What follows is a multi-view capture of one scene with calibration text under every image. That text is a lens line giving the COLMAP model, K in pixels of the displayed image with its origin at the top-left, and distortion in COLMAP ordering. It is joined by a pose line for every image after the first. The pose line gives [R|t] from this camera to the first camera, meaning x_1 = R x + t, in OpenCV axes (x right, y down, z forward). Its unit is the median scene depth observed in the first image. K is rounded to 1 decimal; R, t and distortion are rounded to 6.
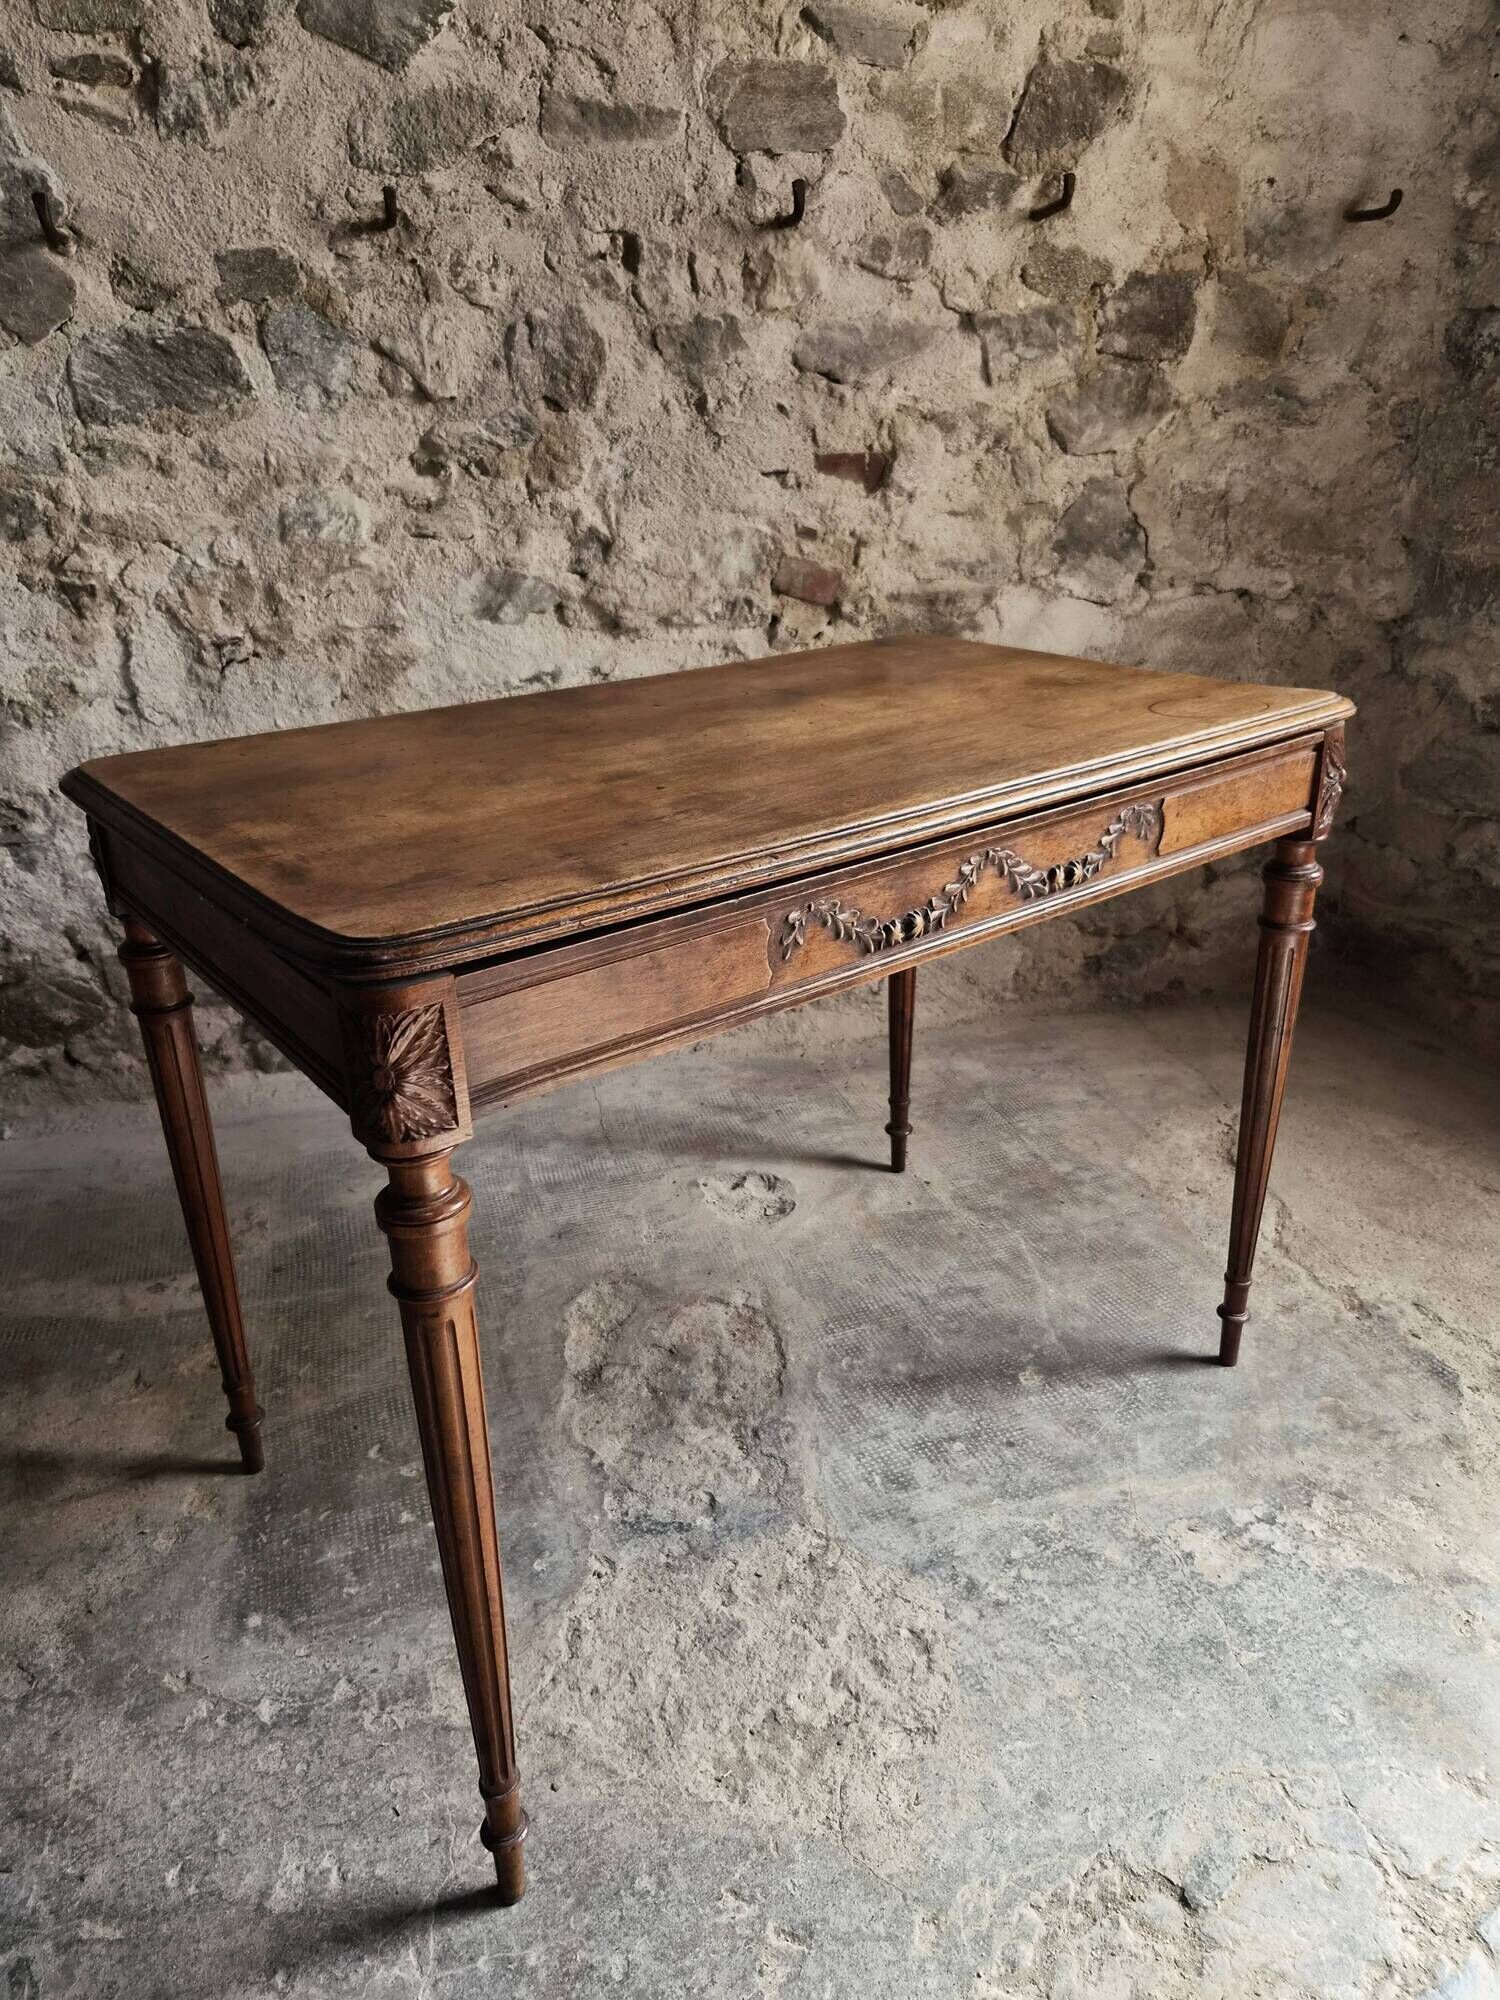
lens RADIAL K [[1344.6, 0, 734.7], [0, 1344.6, 993.2], [0, 0, 1]] dist [0.058282, -0.047881]
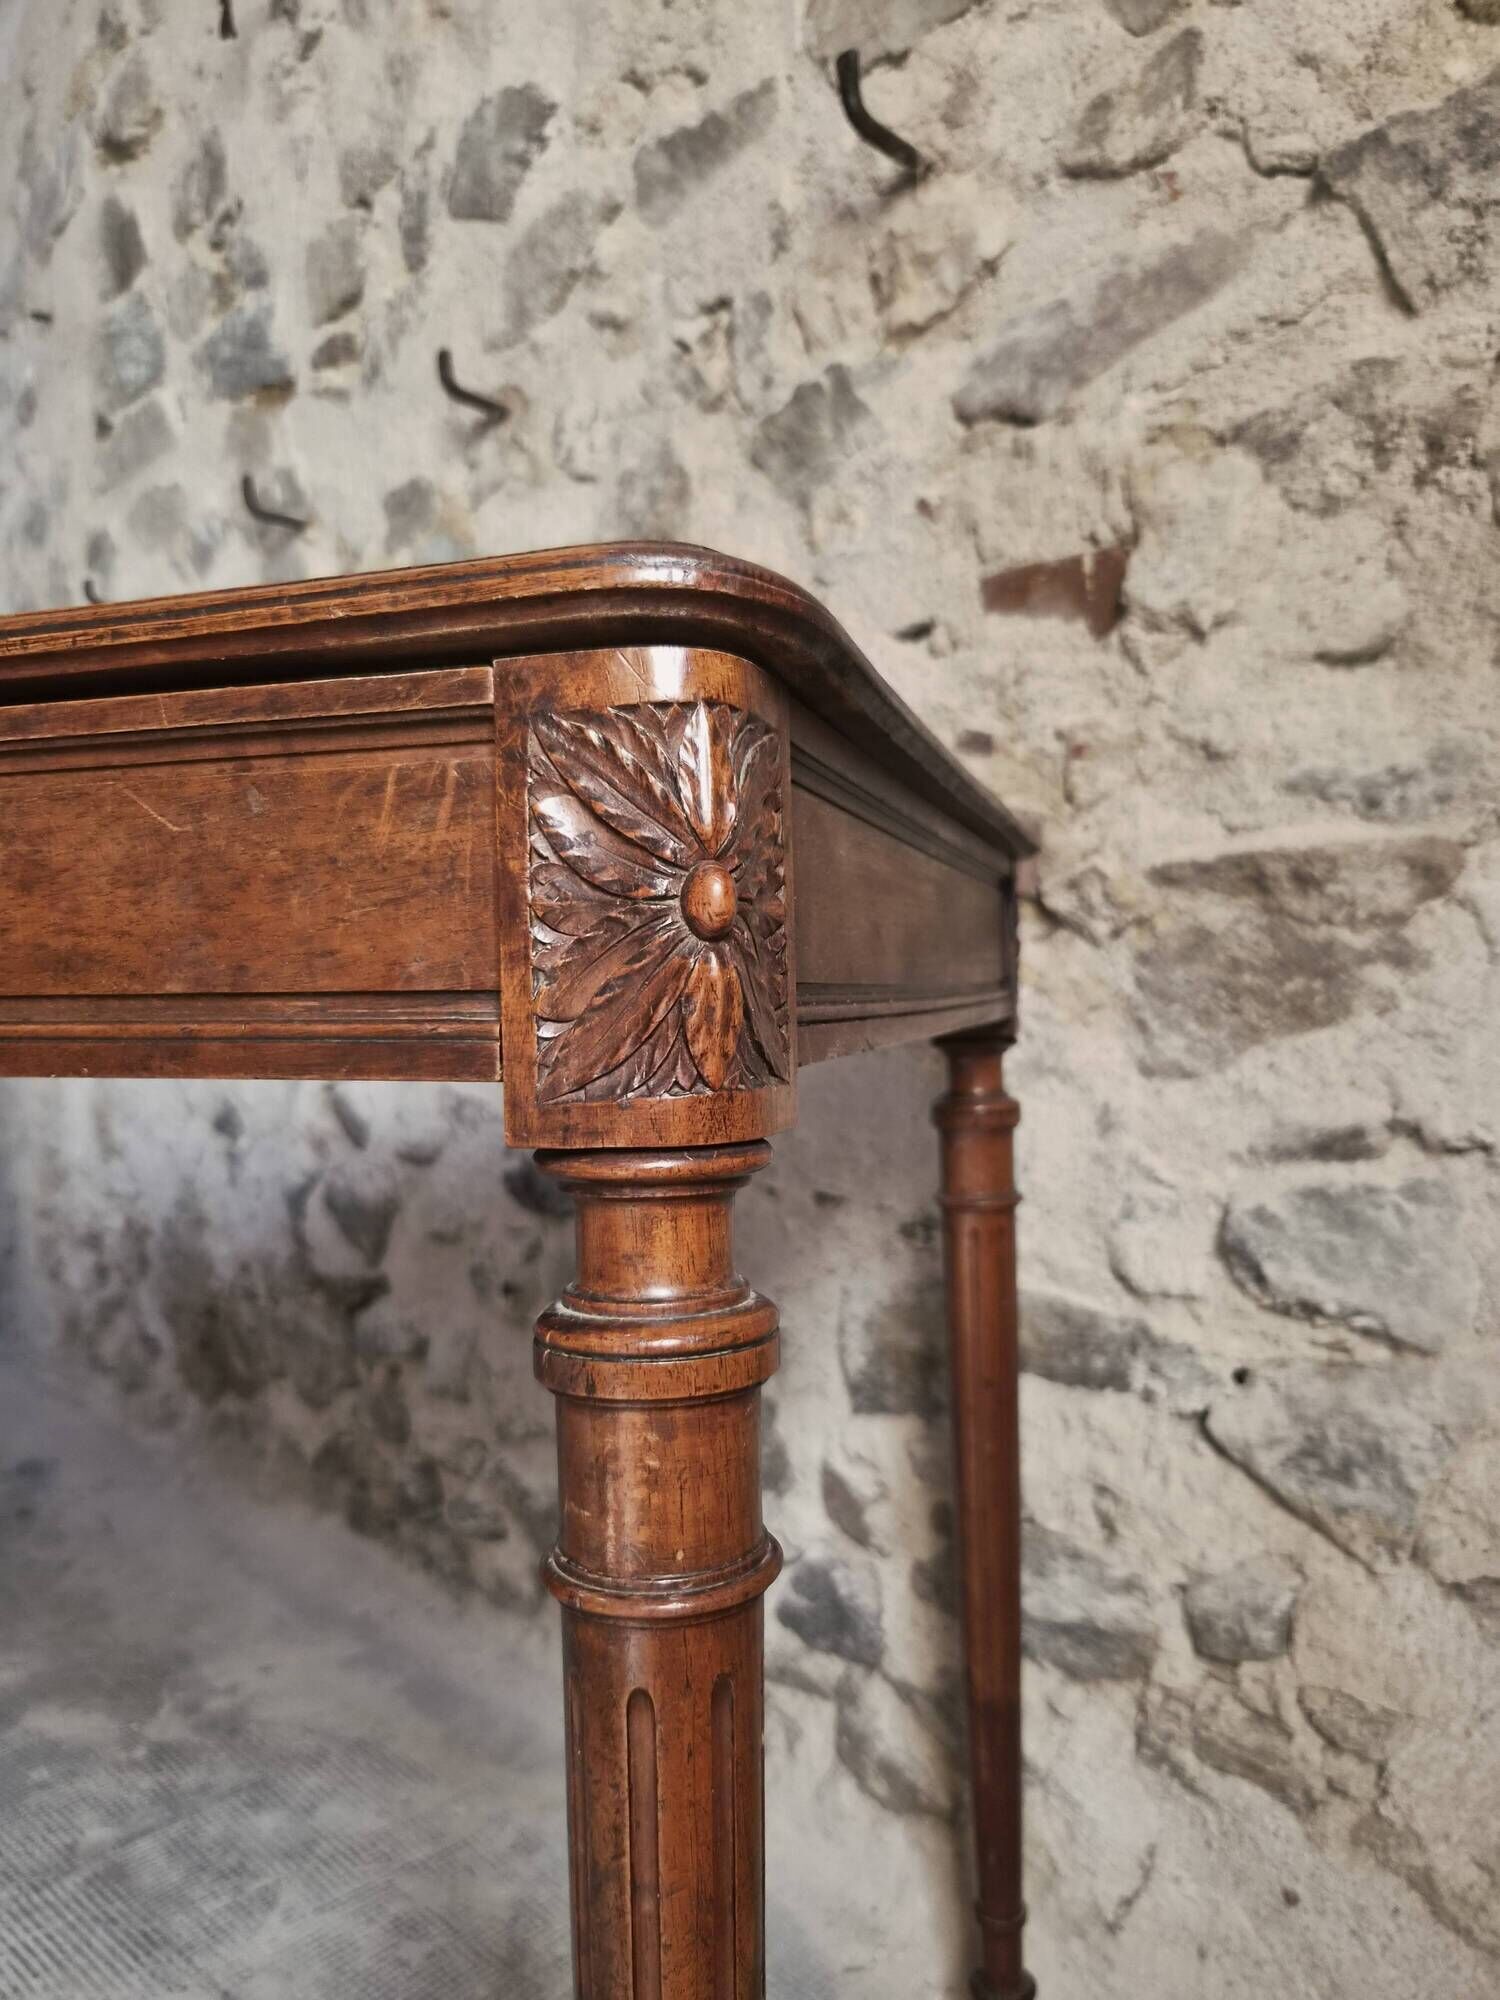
lens RADIAL K [[1378.3, 0, 750.7], [0, 1378.3, 1023.7], [0, 0, 1]] dist [0.039784, -0.043557]
pose [[0.528388, 0.038240, -0.848142, 0.450628], [-0.341283, 0.924286, -0.170945, -0.158743], [0.777388, 0.379781, 0.501432, 0.806911]]
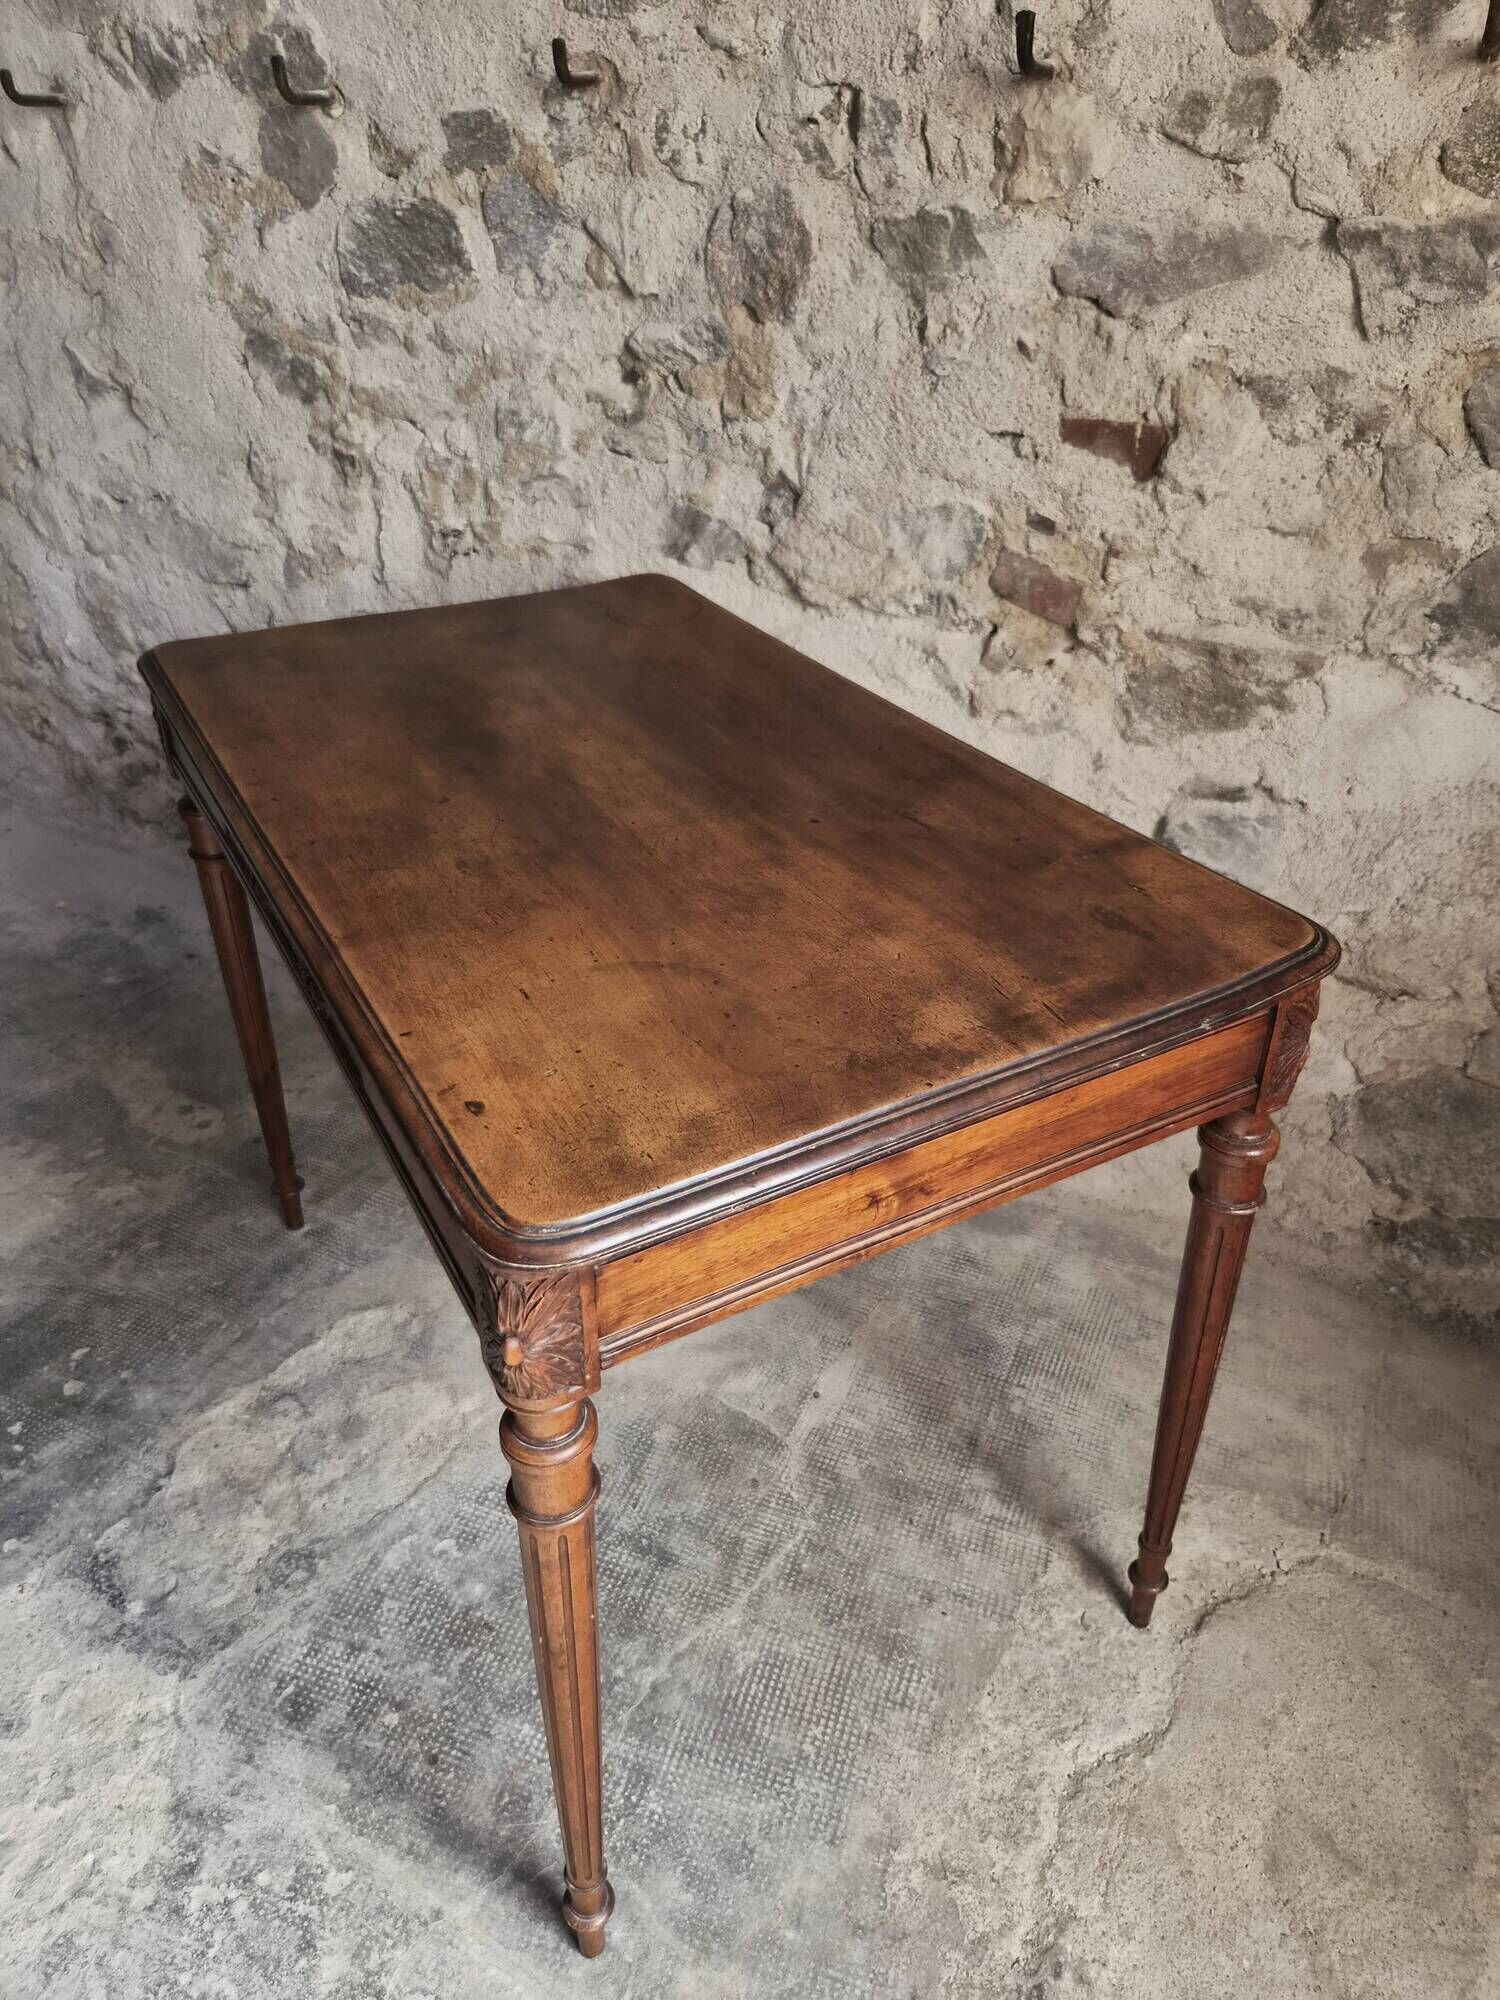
lens RADIAL K [[1355.5, 0, 771.4], [0, 1355.5, 988.7], [0, 0, 1]] dist [0.057249, -0.046592]
pose [[0.737878, 0.378743, -0.558650, 0.484451], [-0.290516, 0.925337, 0.243622, -0.268456], [0.609210, -0.017467, 0.792816, 0.363484]]
